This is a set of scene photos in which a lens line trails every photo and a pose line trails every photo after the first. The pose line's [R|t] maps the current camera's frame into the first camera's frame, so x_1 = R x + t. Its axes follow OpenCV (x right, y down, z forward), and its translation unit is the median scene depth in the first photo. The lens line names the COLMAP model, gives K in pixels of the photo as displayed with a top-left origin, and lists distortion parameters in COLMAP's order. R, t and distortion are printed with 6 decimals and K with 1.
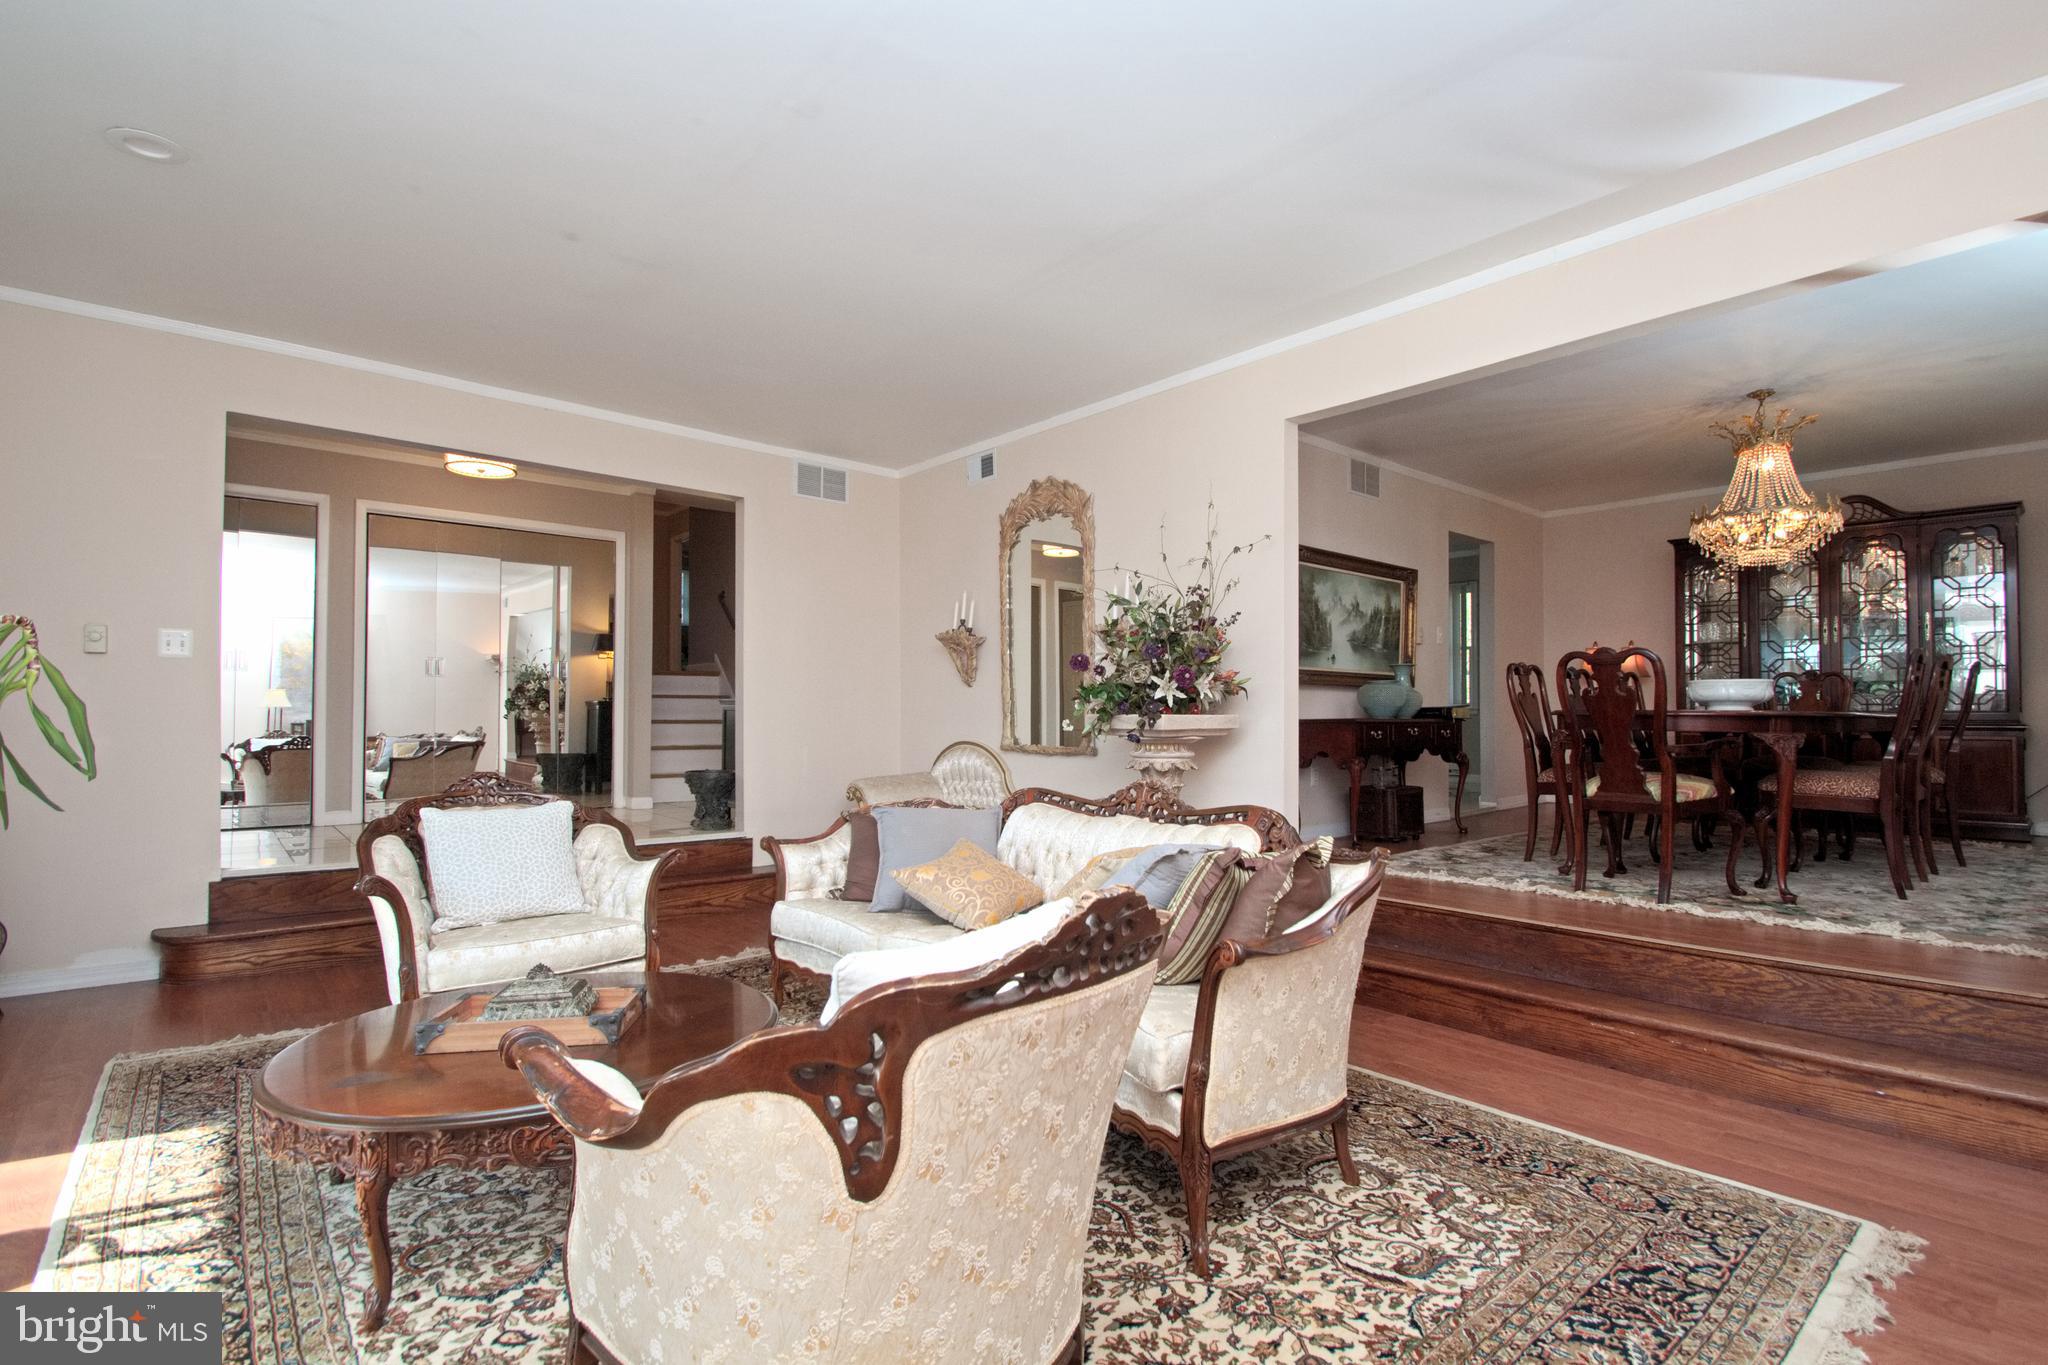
lens RADIAL K [[969.6, 0, 1027.5], [0, 969.6, 692.7], [0, 0, 1]] dist [-0.002189, -0.000162]
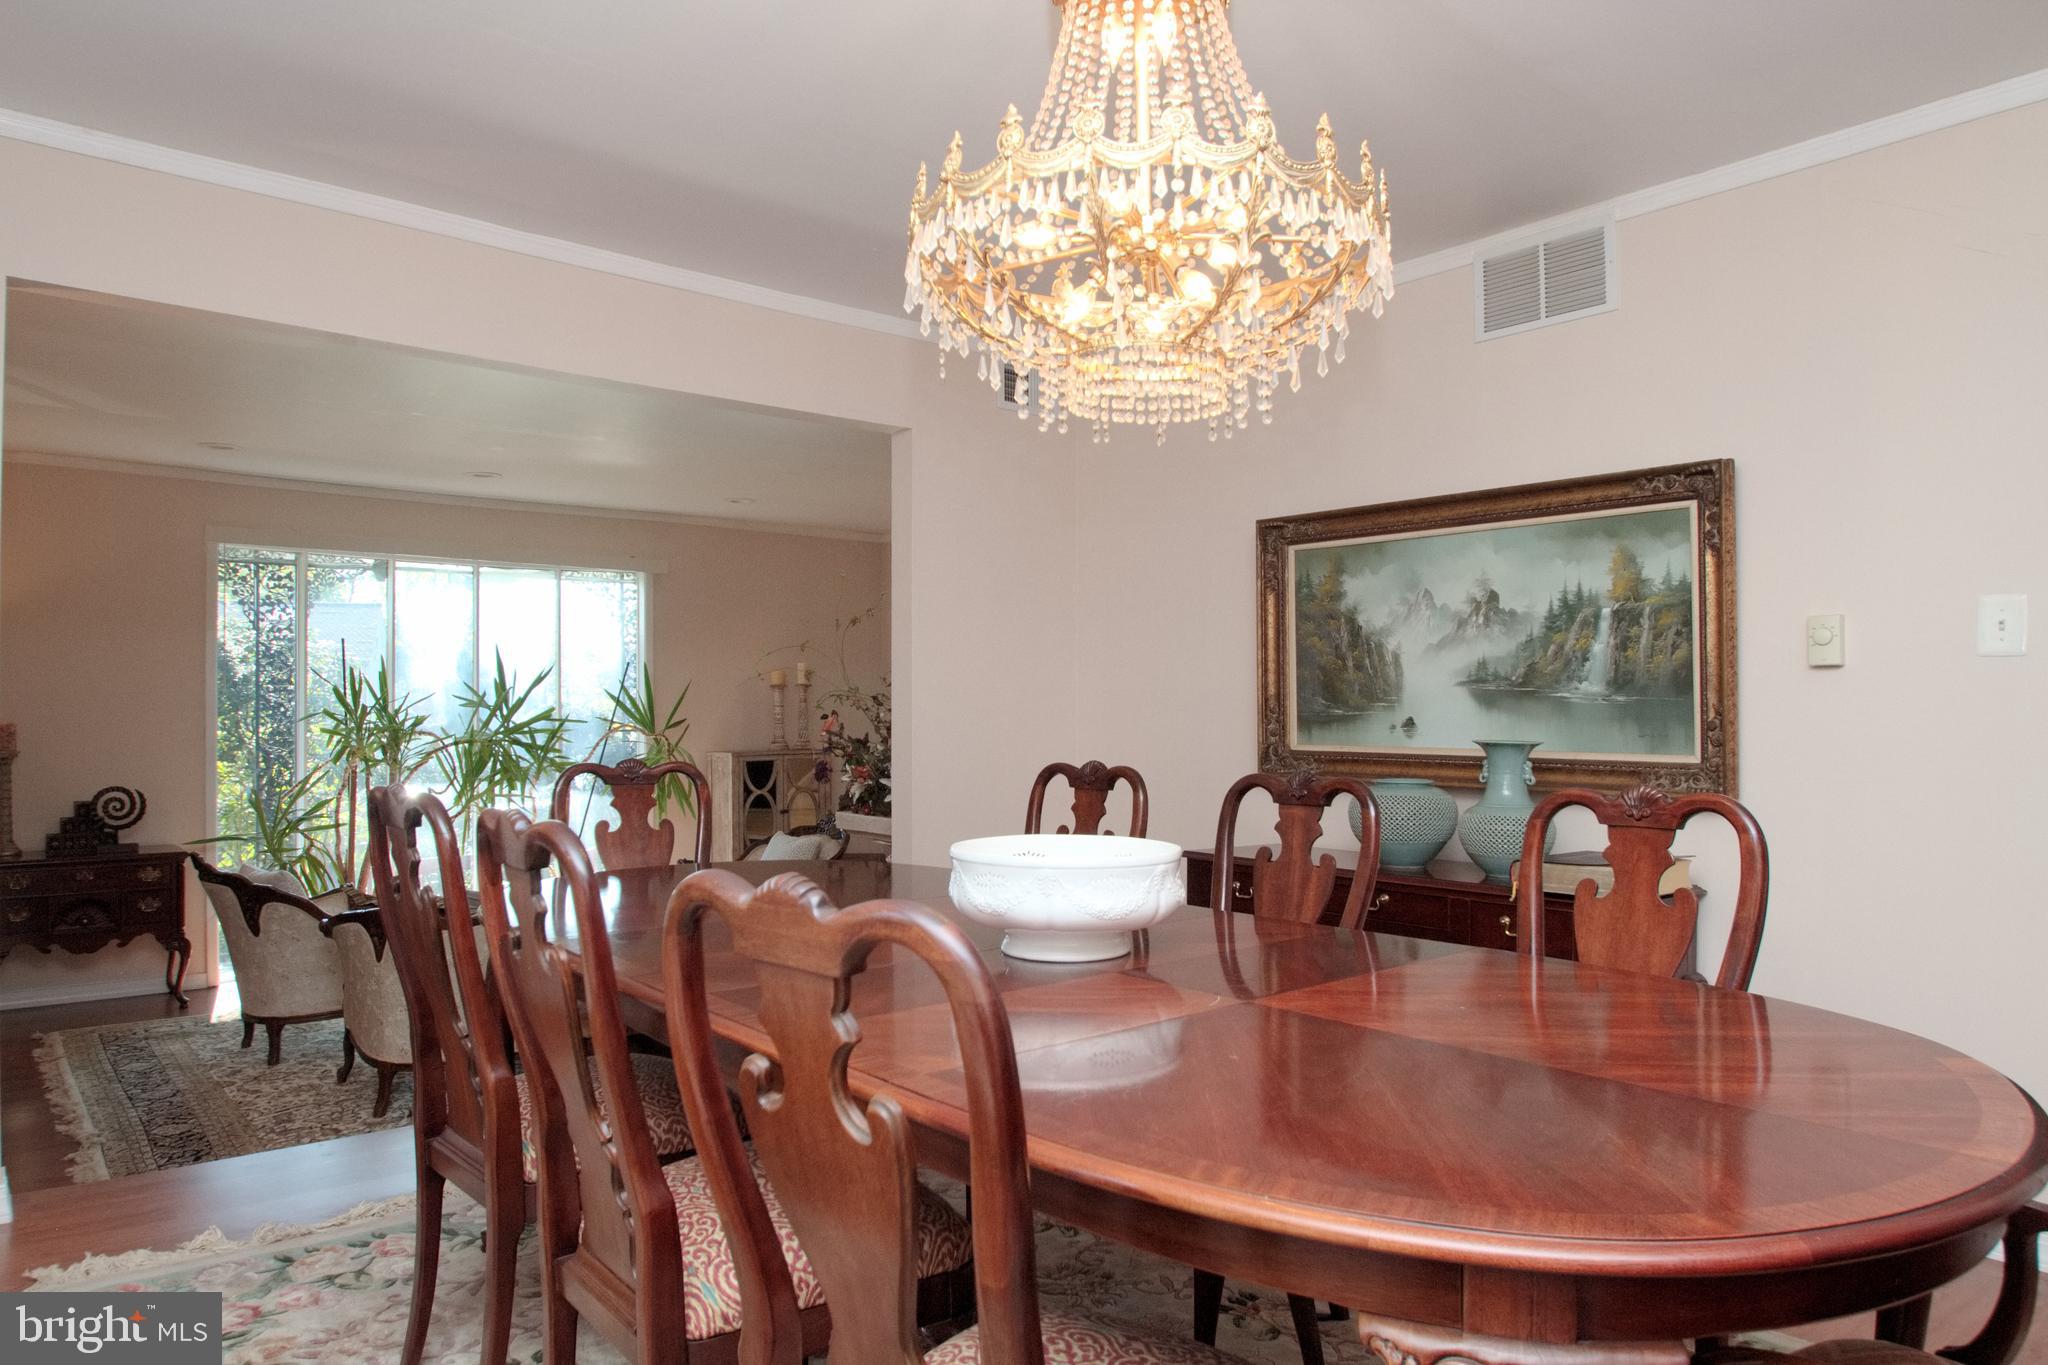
lens RADIAL K [[1324.7, 0, 1025.1], [0, 1324.7, 687.8], [0, 0, 1]] dist [-0.001724, -0.000130]
pose [[-0.036895, -0.025876, -0.998984, 0.966543], [0.017140, 0.999501, -0.026522, -0.040296], [0.999172, -0.018101, -0.036433, 0.845876]]
